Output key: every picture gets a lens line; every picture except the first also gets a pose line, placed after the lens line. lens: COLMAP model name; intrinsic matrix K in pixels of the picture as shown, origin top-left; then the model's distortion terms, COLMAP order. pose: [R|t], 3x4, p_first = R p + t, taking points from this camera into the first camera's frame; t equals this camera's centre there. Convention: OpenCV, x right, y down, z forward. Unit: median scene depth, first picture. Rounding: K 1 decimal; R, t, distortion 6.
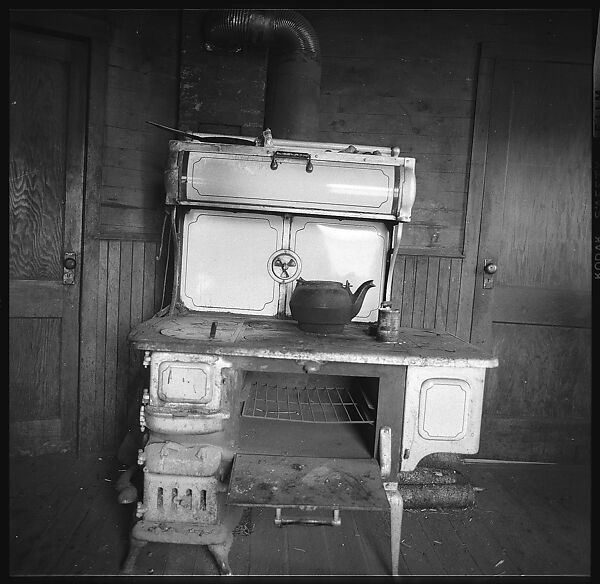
lens RADIAL K [[561.9, 0, 298.1], [0, 561.9, 300.3], [0, 0, 1]] dist [-0.060739, 0.039119]
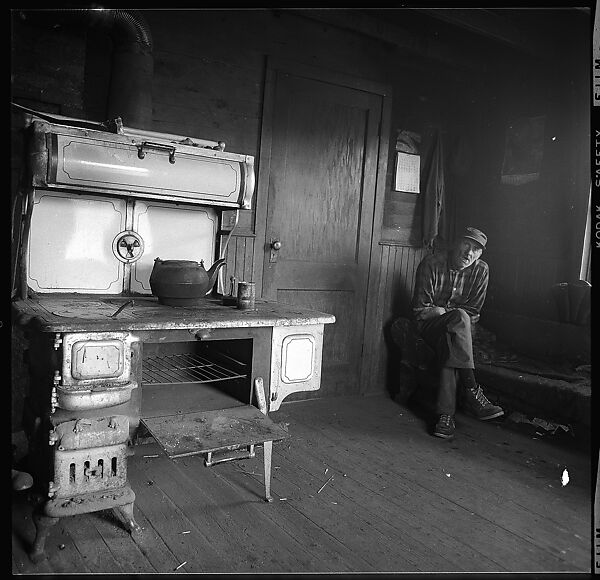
lens RADIAL K [[560.3, 0, 297.2], [0, 560.3, 297.7], [0, 0, 1]] dist [-0.068277, 0.047523]
pose [[0.847433, -0.057583, 0.527770, -0.411181], [0.033581, 0.997924, 0.054959, -0.015051], [-0.529839, -0.028851, 0.847607, -0.087279]]
